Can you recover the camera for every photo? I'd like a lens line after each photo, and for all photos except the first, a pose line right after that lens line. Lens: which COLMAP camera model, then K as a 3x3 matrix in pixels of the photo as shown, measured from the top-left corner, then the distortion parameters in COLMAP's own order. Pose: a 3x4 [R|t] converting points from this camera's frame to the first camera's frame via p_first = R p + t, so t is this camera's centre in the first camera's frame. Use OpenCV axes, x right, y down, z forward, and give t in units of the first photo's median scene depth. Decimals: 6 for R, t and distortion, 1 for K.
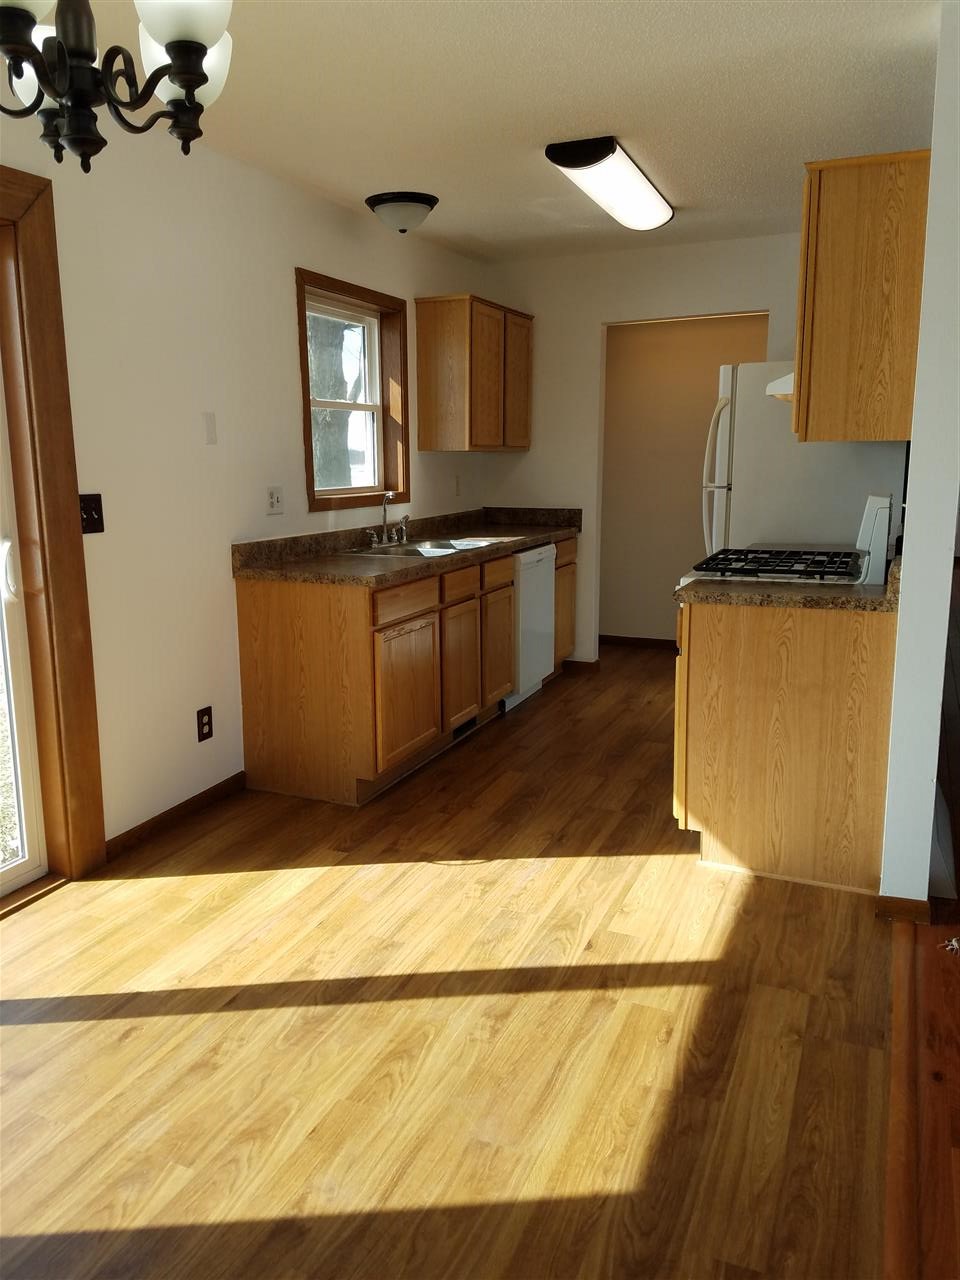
lens RADIAL K [[937.6, 0, 438.9], [0, 937.6, 610.7], [0, 0, 1]] dist [0.205517, -0.325938]
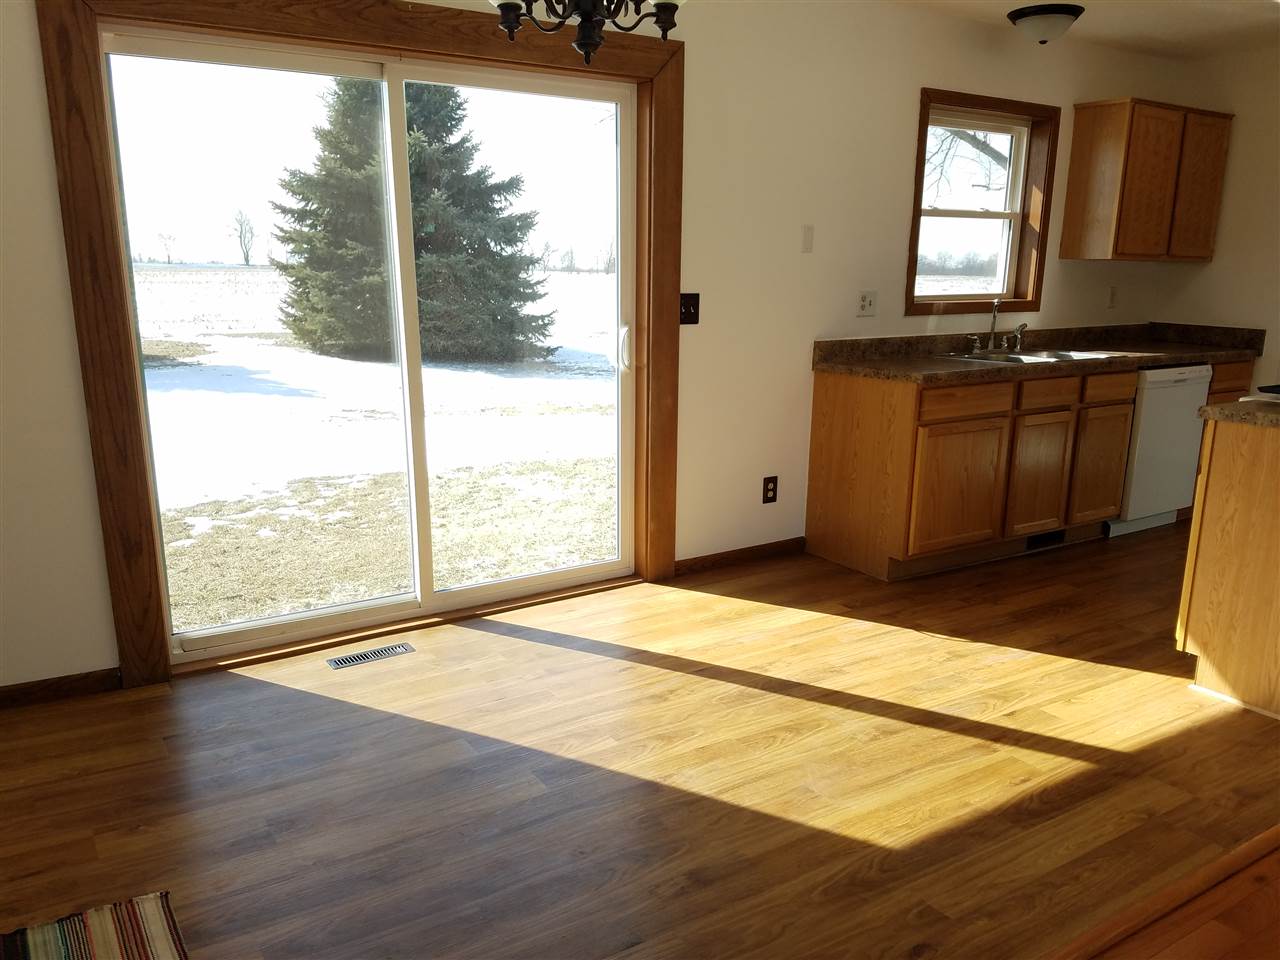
lens RADIAL K [[961.9, 0, 618.7], [0, 961.9, 485.5], [0, 0, 1]] dist [0.100533, -0.228014]
pose [[0.828135, 0.129206, -0.545434, 0.297623], [-0.097701, 0.991448, 0.086520, 0.031166], [0.551948, -0.018361, 0.833676, -0.140627]]
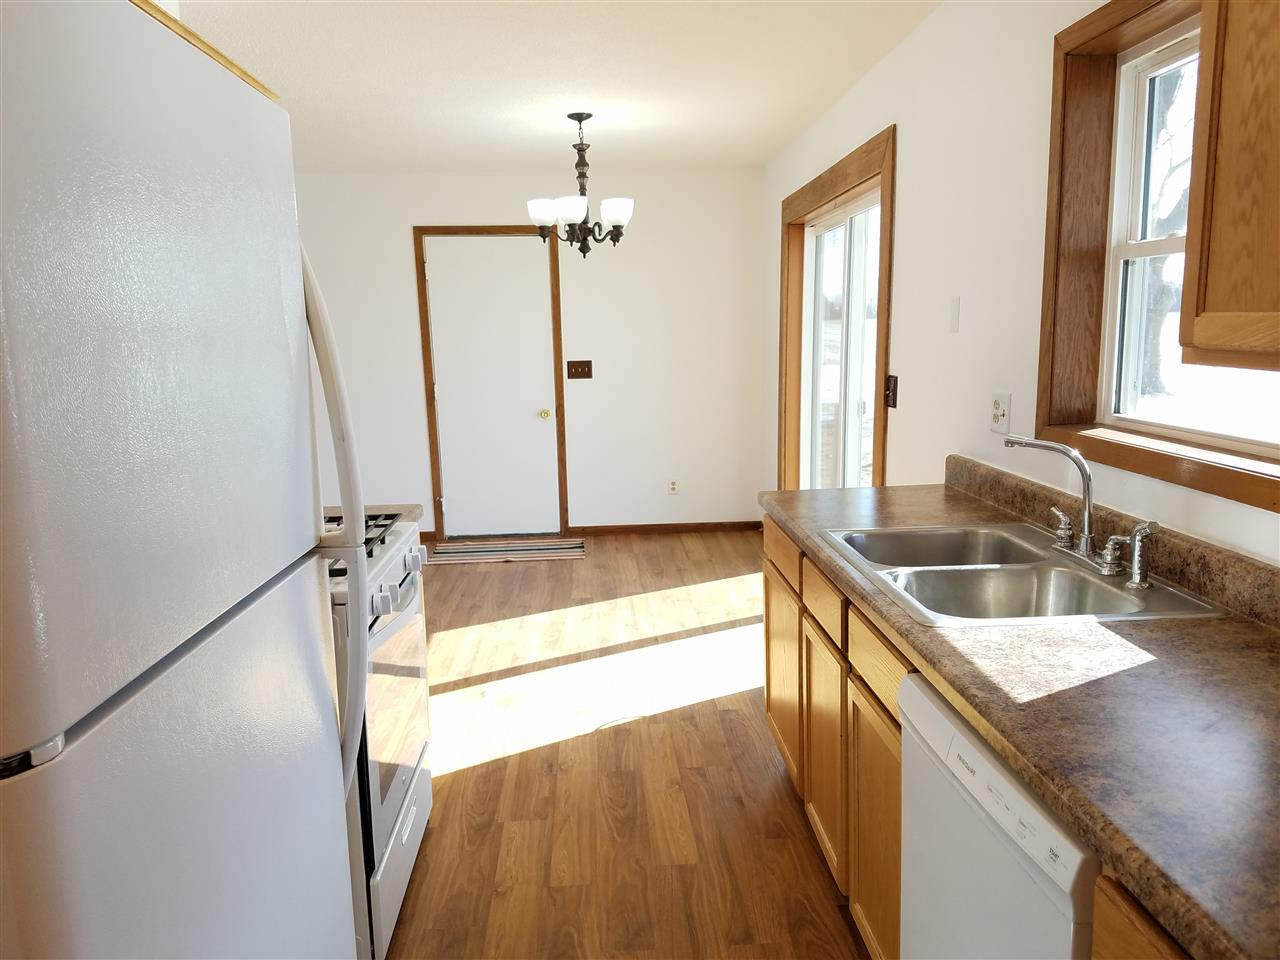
lens RADIAL K [[961.9, 0, 618.7], [0, 961.9, 485.5], [0, 0, 1]] dist [0.100533, -0.228014]
pose [[-0.891508, 0.095734, -0.442774, 0.489485], [-0.048314, 0.951746, 0.303059, -0.333476], [0.450421, 0.291572, -0.843864, 1.851618]]
